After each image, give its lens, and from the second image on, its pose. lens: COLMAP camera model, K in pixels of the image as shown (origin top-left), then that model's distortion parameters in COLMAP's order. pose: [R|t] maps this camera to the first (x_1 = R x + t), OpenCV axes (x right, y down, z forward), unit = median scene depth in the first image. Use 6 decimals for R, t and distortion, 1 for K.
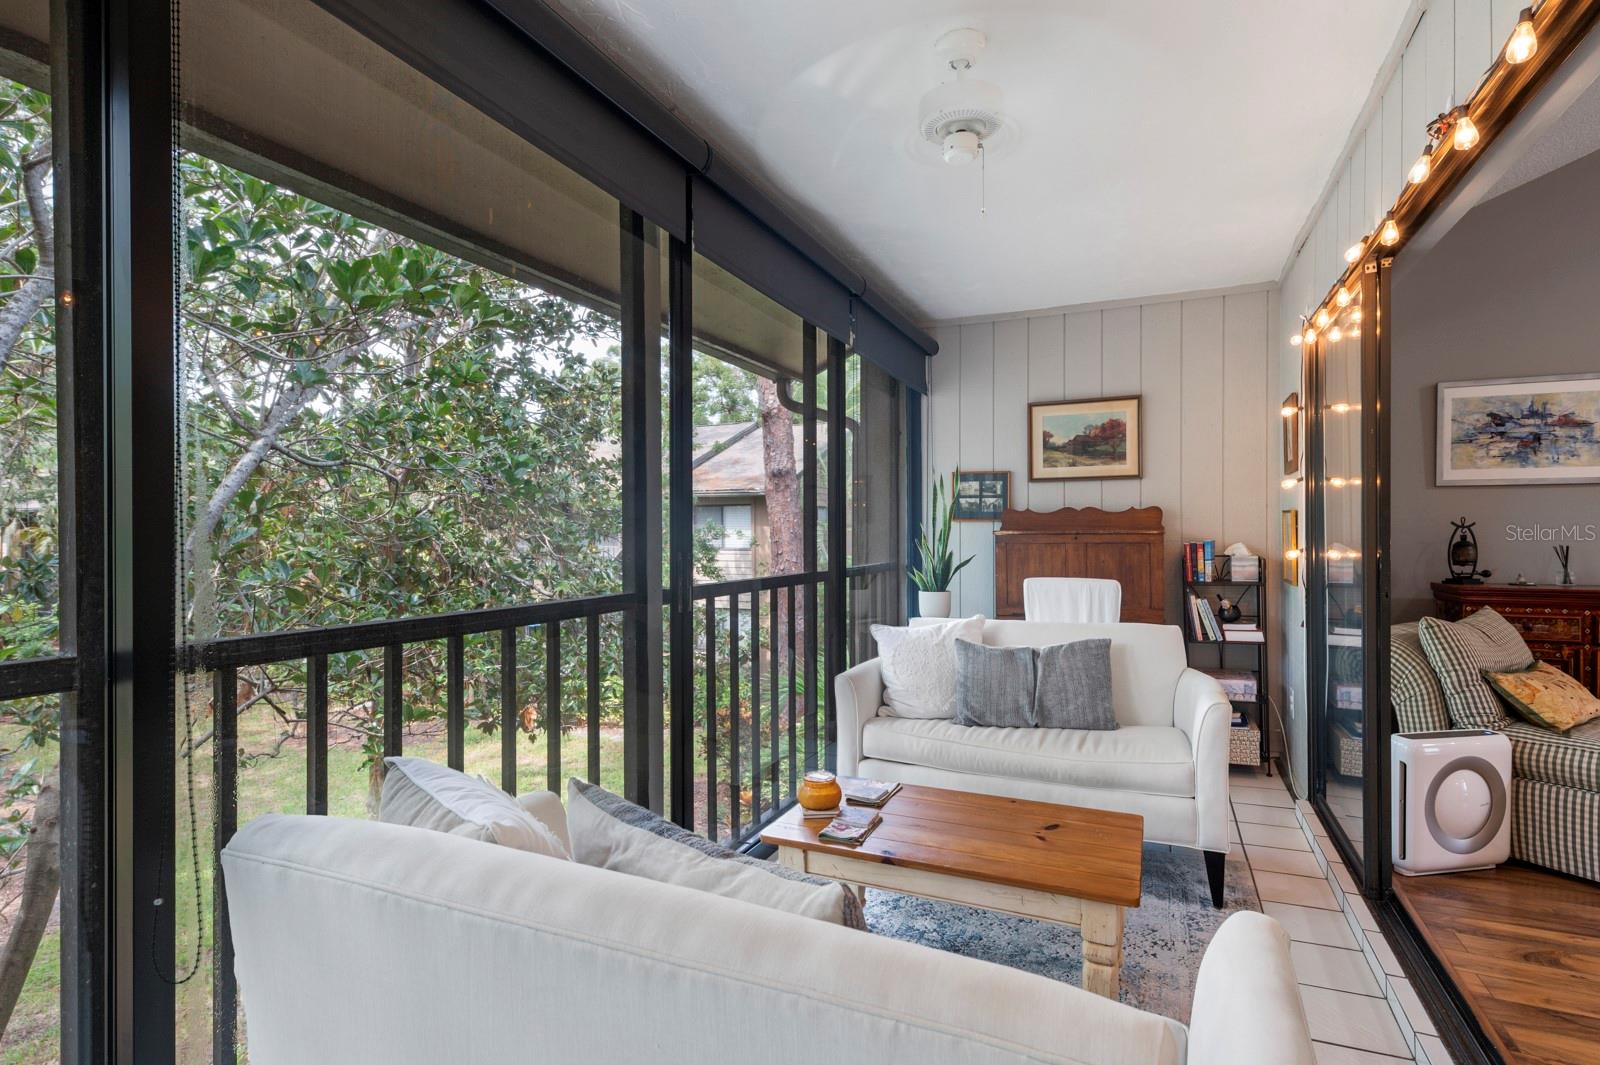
lens RADIAL K [[795.6, 0, 804.7], [0, 795.6, 530.0], [0, 0, 1]] dist [0.004908, -0.000082]
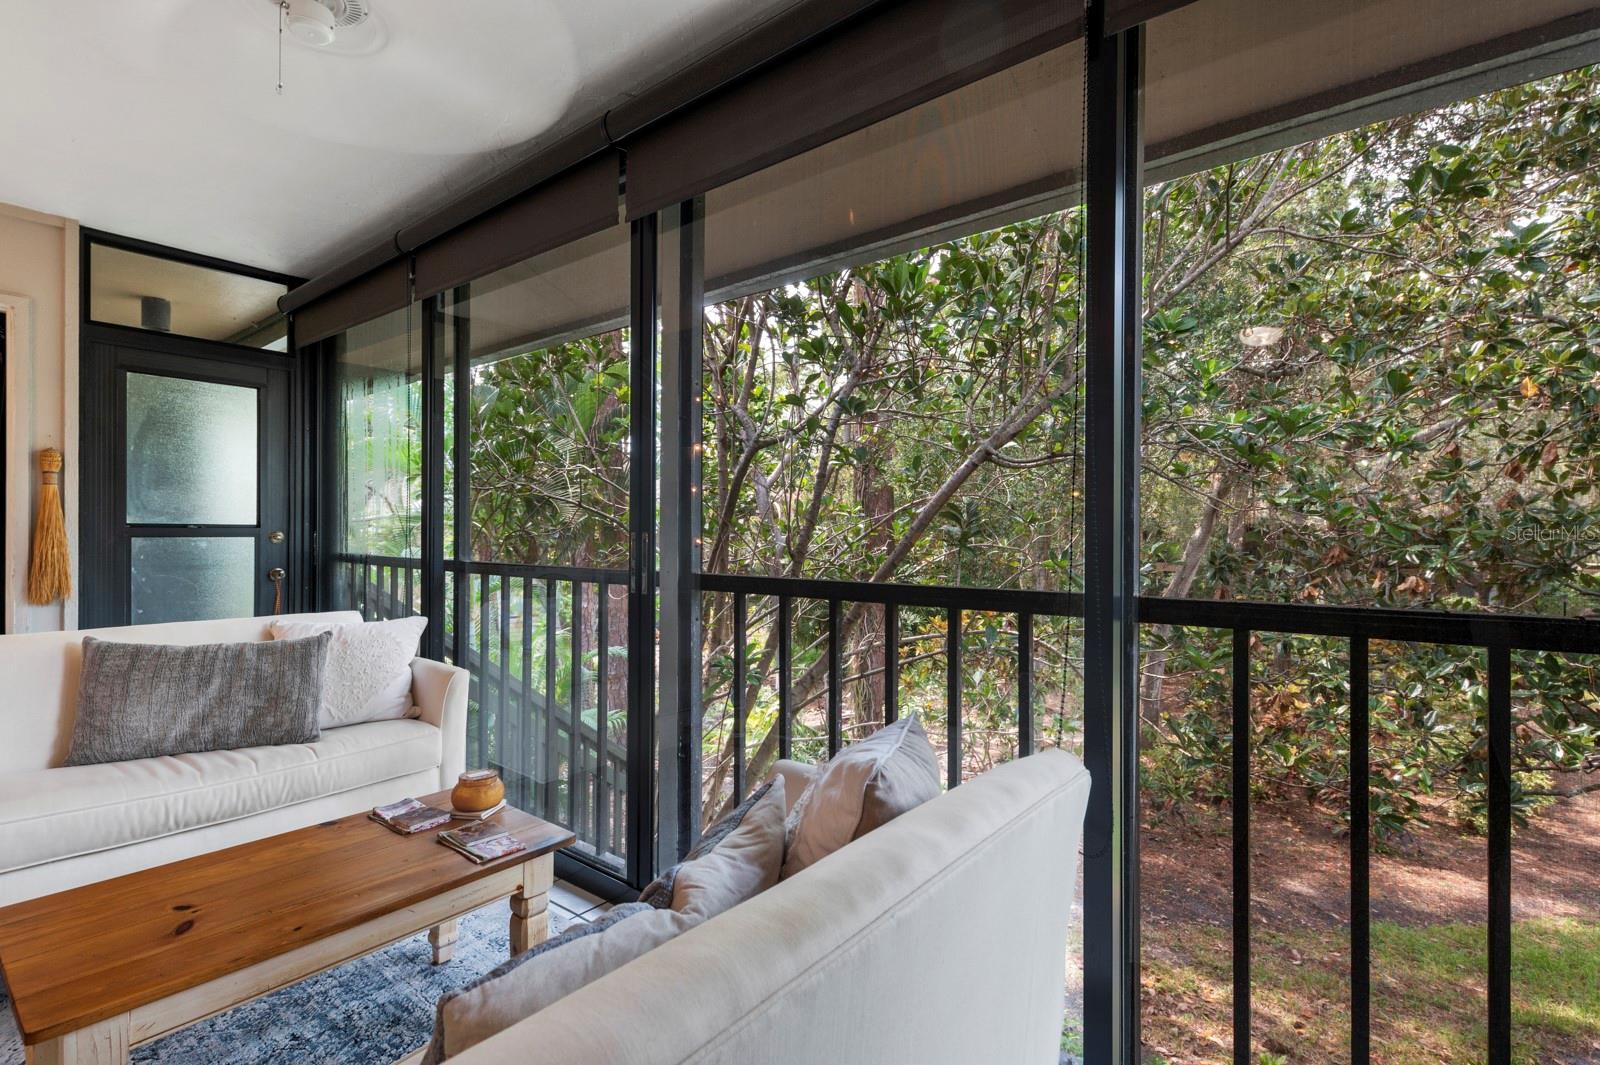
lens RADIAL K [[745.8, 0, 804.3], [0, 745.8, 534.0], [0, 0, 1]] dist [0.000100, 0.000043]
pose [[-0.247597, -0.004435, -0.968853, 0.799599], [-0.007455, 0.999969, -0.002672, 0.033581], [0.968834, 0.006561, -0.247622, 1.670357]]
